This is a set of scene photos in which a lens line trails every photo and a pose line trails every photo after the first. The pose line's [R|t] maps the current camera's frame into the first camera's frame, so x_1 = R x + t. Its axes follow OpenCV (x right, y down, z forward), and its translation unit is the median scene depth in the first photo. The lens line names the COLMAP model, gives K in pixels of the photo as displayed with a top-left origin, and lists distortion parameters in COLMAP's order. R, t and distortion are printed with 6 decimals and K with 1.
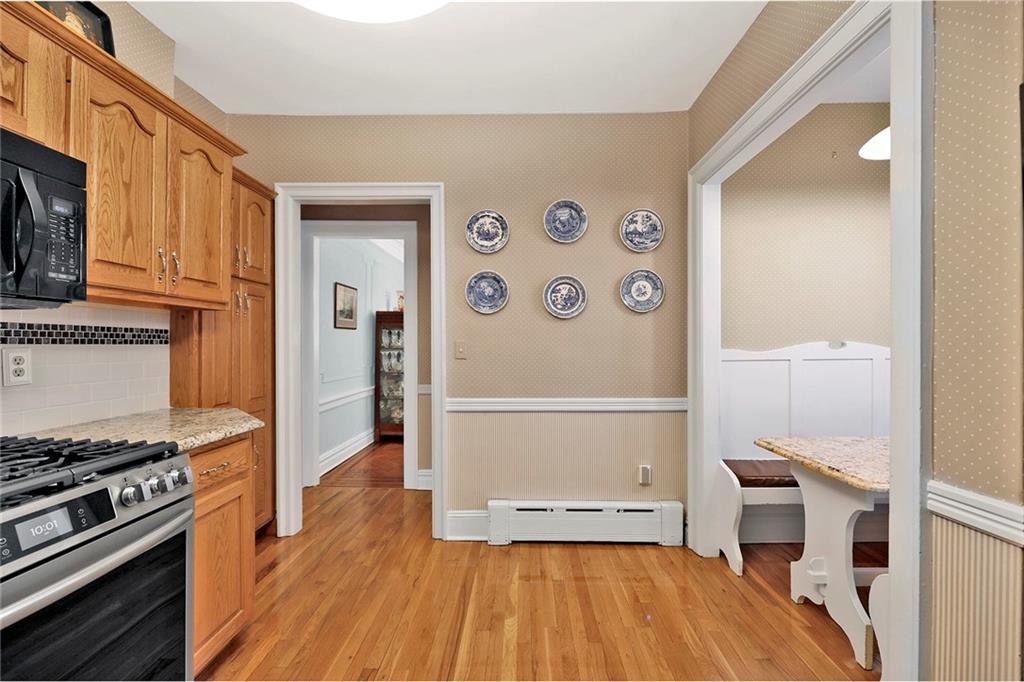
lens RADIAL K [[405.0, 0, 512.6], [0, 405.0, 338.2], [0, 0, 1]] dist [0.000484, 0.000041]
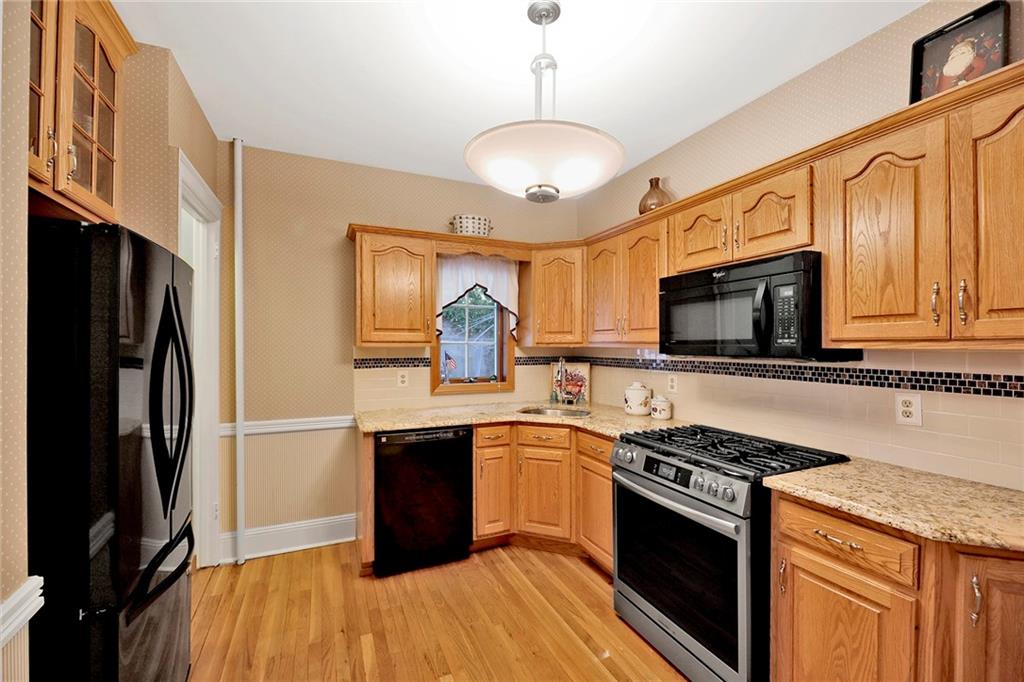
lens RADIAL K [[418.0, 0, 511.9], [0, 418.0, 344.2], [0, 0, 1]] dist [0.000018, -0.004003]
pose [[-0.902083, 0.000000, -0.431563, 0.306521], [0.007086, 0.999865, -0.014812, -0.100516], [0.431505, -0.016420, -0.901961, 1.516824]]
